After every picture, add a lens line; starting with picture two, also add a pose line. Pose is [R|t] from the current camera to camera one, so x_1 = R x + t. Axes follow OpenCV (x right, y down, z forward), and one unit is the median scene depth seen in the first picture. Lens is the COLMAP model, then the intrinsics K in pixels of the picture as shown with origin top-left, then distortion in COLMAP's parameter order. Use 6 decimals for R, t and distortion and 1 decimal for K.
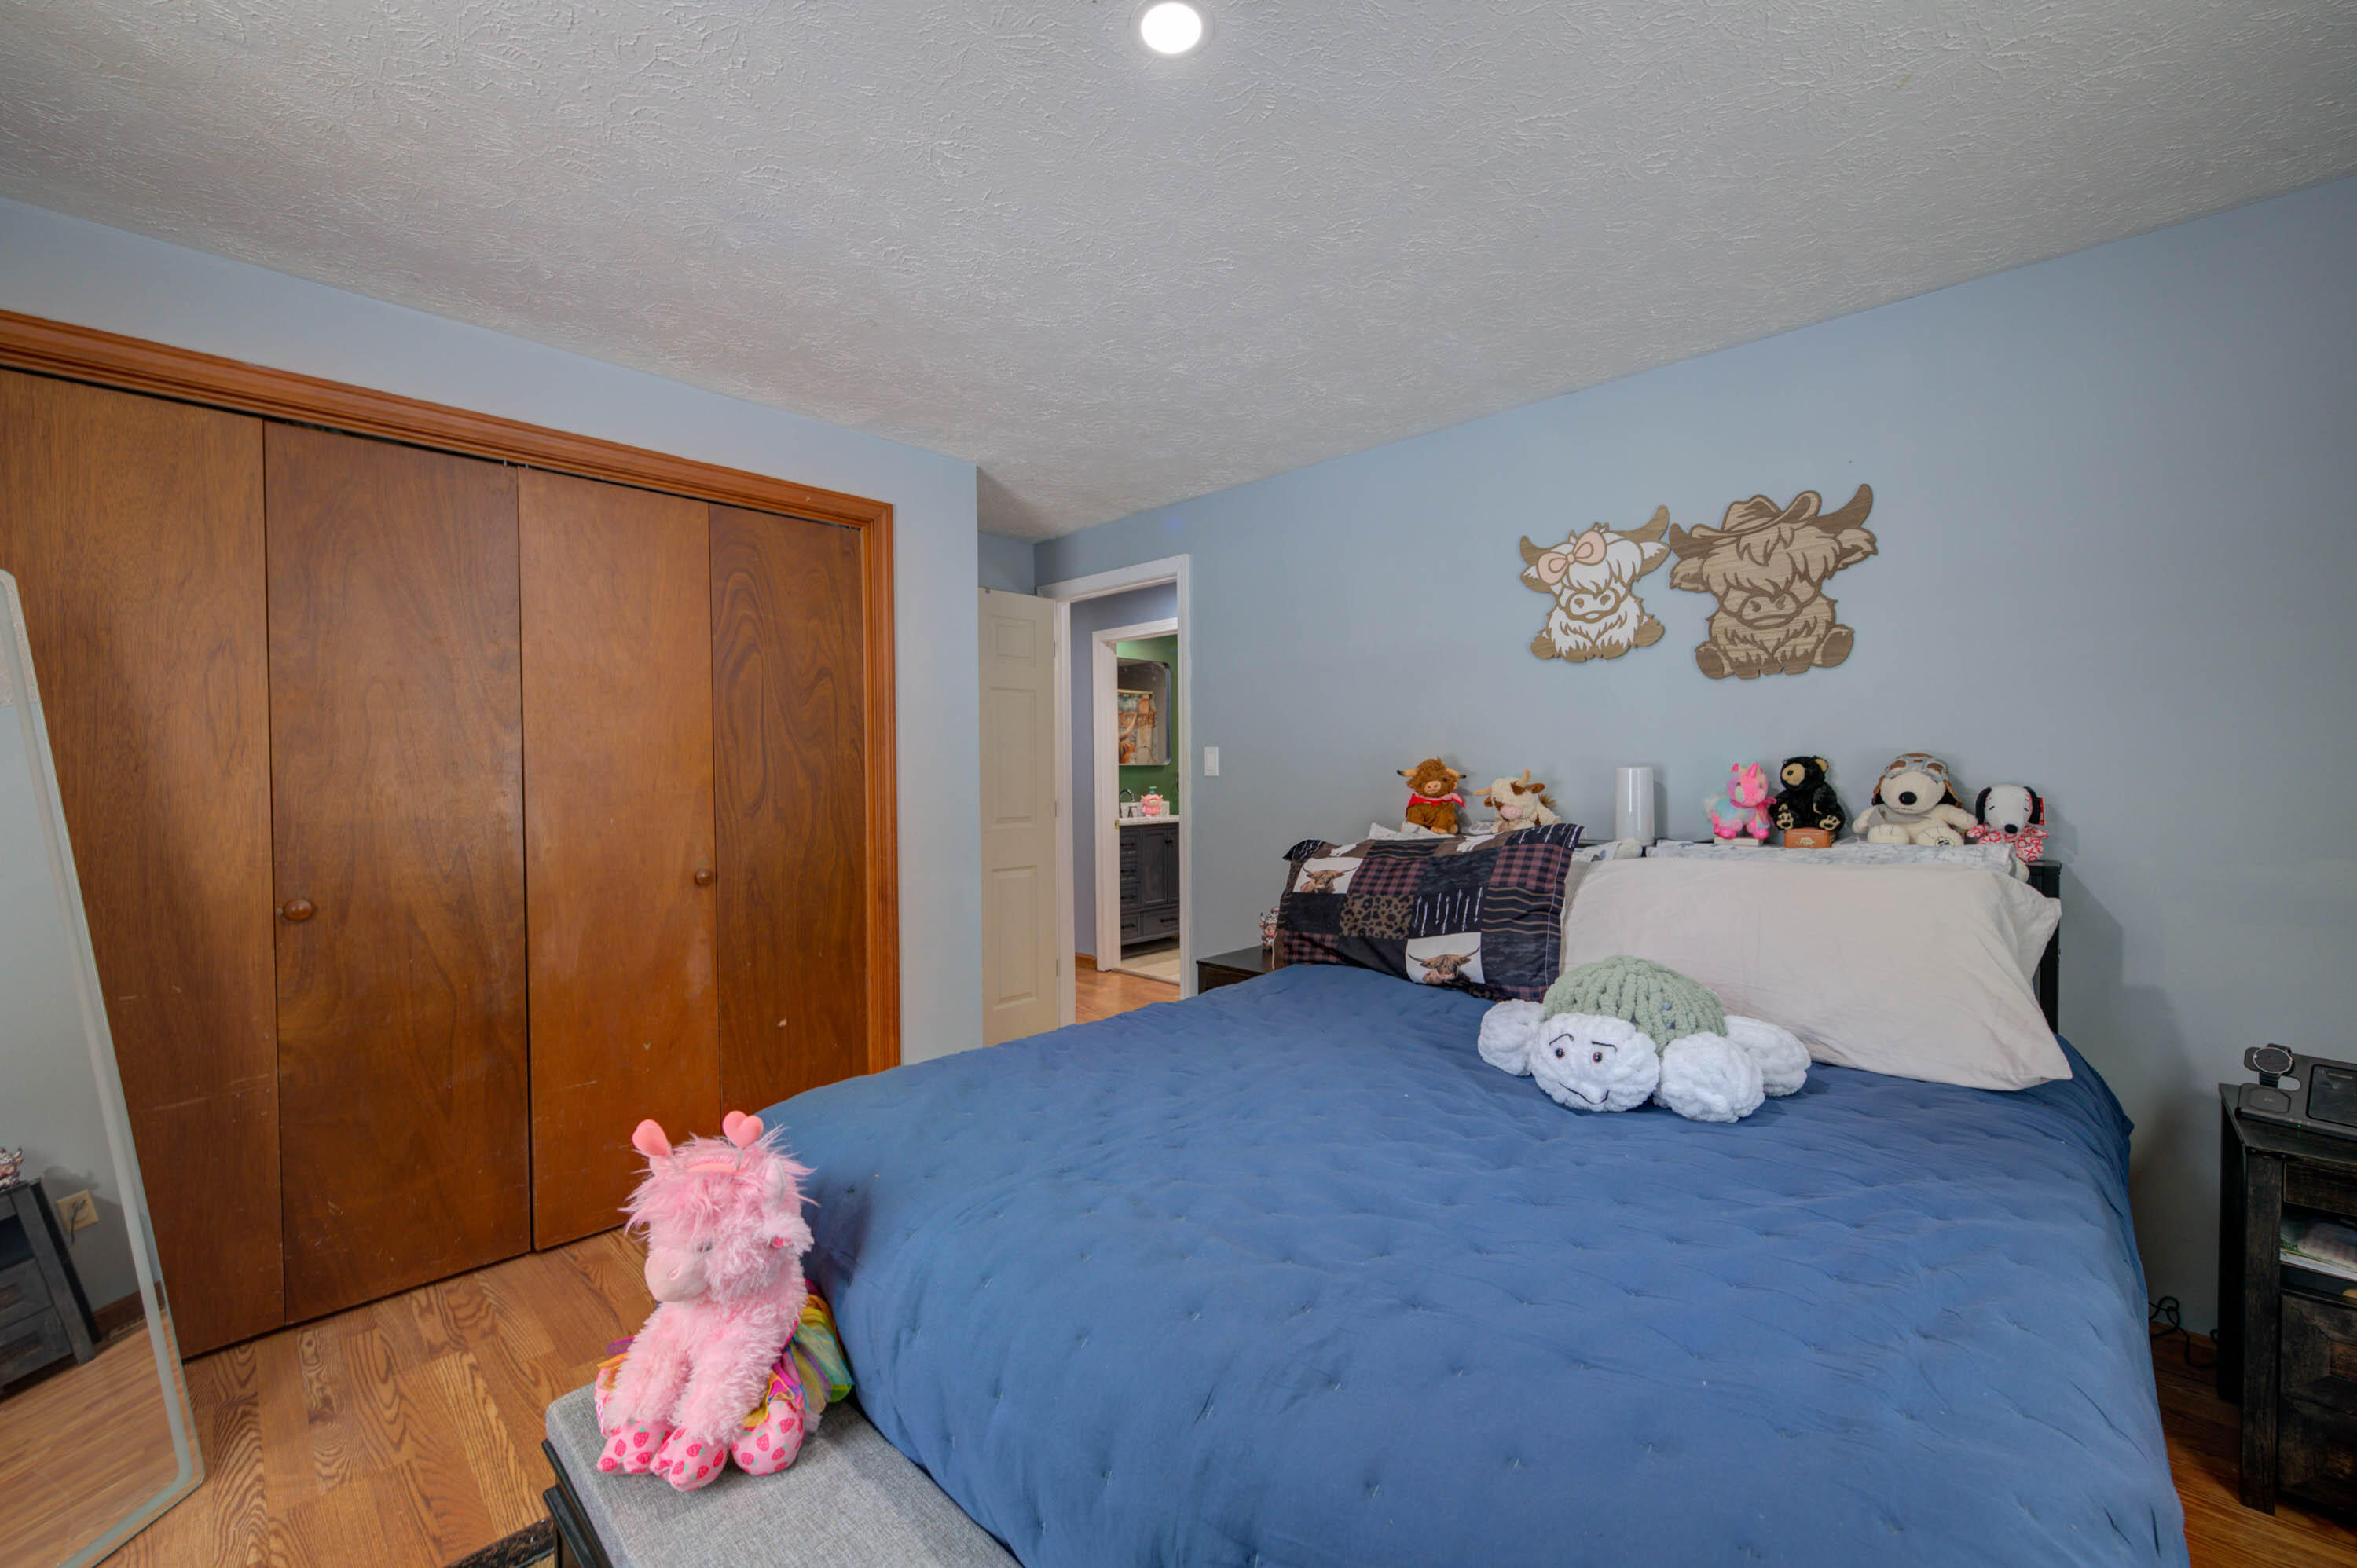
lens RADIAL K [[934.6, 0, 1178.2], [0, 934.6, 780.5], [0, 0, 1]] dist [-0.000128, -0.000251]
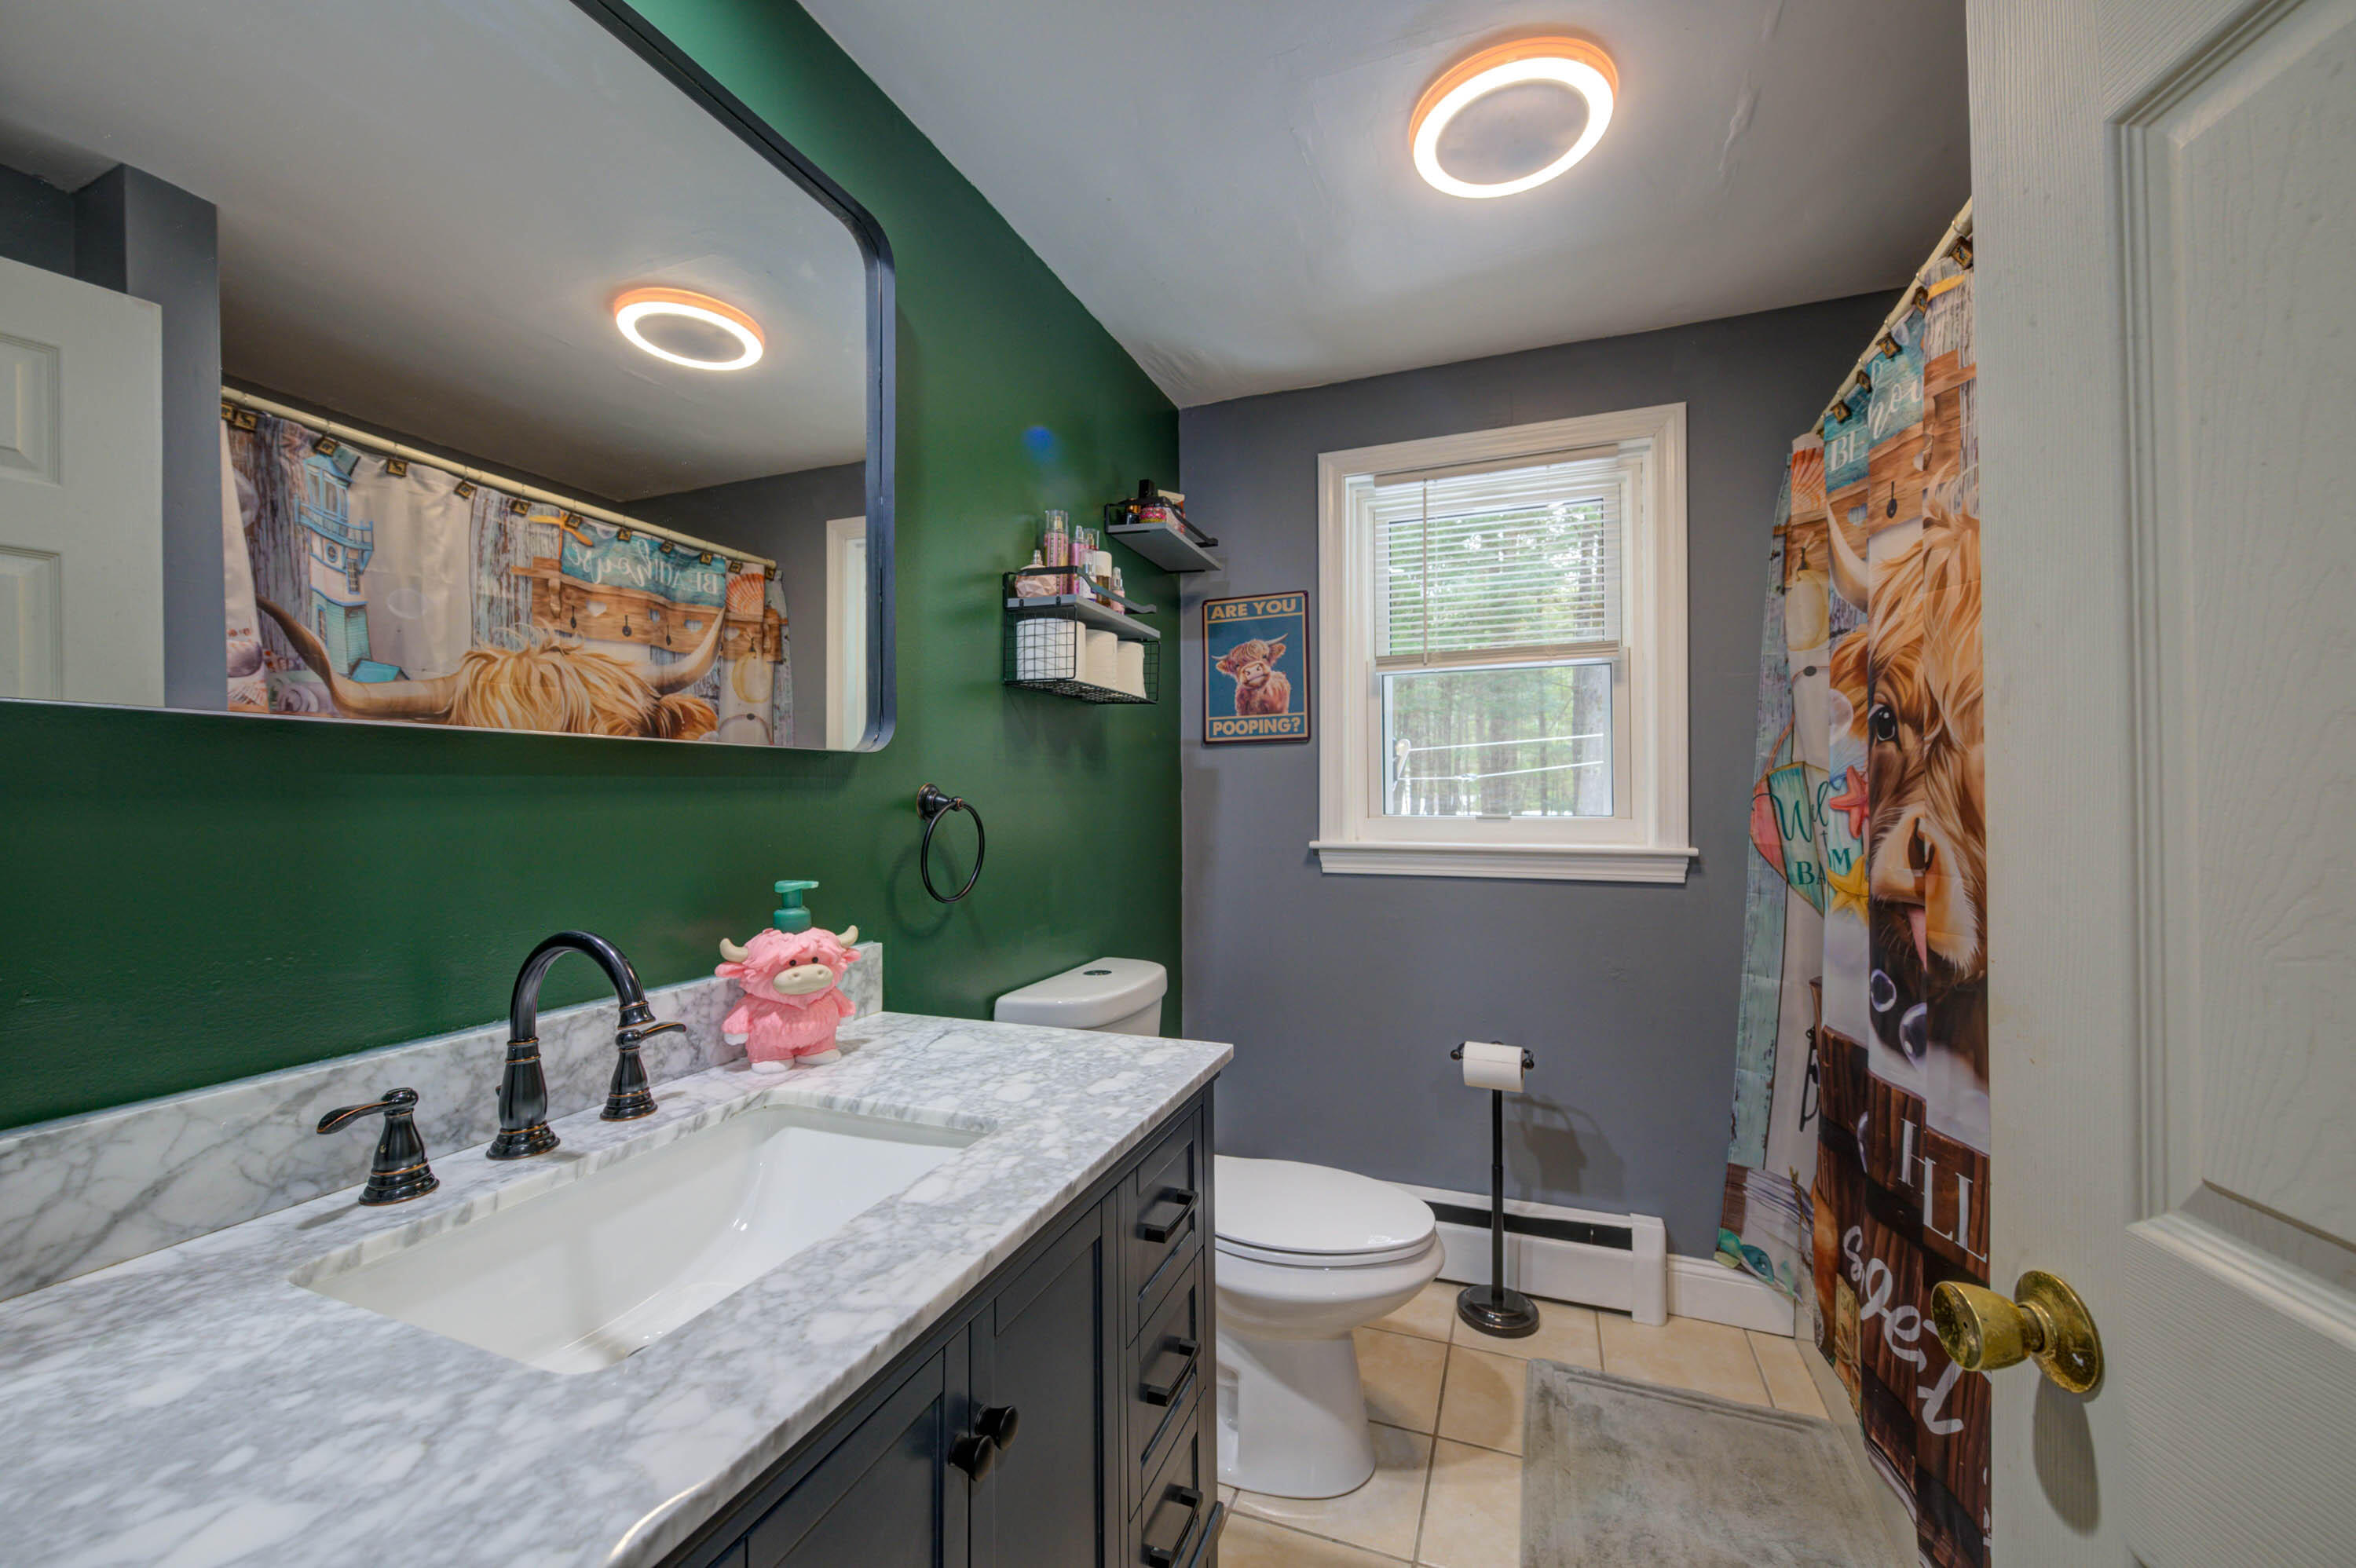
lens RADIAL K [[934.2, 0, 1177.0], [0, 934.2, 791.0], [0, 0, 1]] dist [-0.000128, -0.000251]
pose [[0.924214, 0.002500, 0.381867, -0.022815], [0.005740, 0.999775, -0.020437, -0.004591], [-0.381832, 0.021080, 0.923991, 0.659185]]
